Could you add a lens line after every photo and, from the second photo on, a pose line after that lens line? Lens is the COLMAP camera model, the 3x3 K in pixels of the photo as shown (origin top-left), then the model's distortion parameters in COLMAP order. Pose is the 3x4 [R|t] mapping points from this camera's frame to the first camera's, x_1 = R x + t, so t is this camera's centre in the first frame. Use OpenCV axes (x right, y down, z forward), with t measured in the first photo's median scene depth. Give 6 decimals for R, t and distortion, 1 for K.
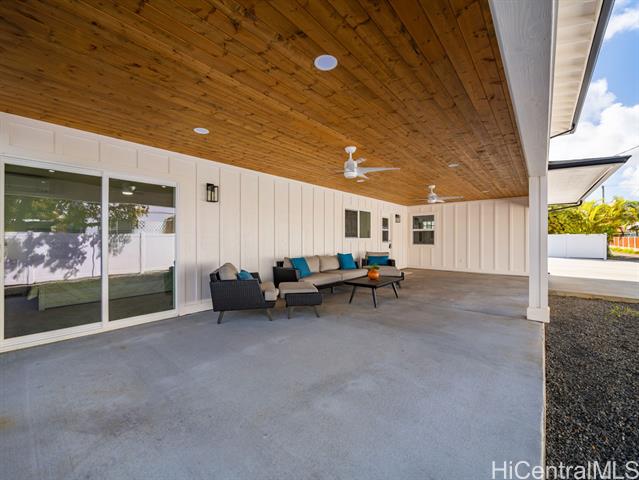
lens RADIAL K [[264.6, 0, 315.6], [0, 264.6, 236.2], [0, 0, 1]] dist [0.001816, 0.000358]
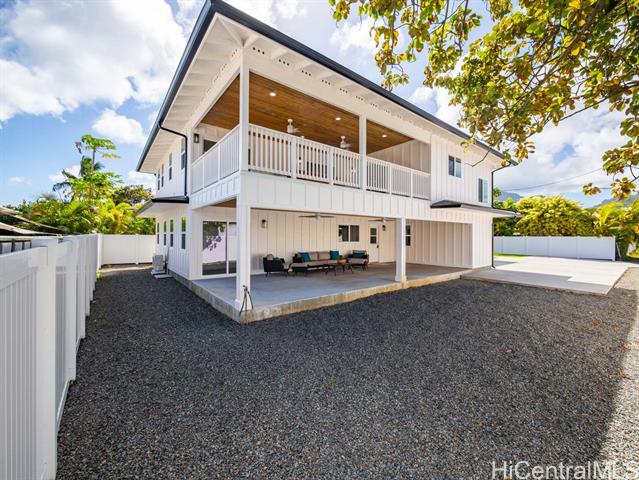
lens RADIAL K [[264.6, 0, 321.0], [0, 264.6, 238.5], [0, 0, 1]] dist [0.001816, 0.000358]
pose [[0.983999, 0.007118, -0.178033, 0.344809], [-0.003738, 0.999806, 0.019313, -0.053918], [0.178136, -0.018339, 0.983835, -0.803687]]
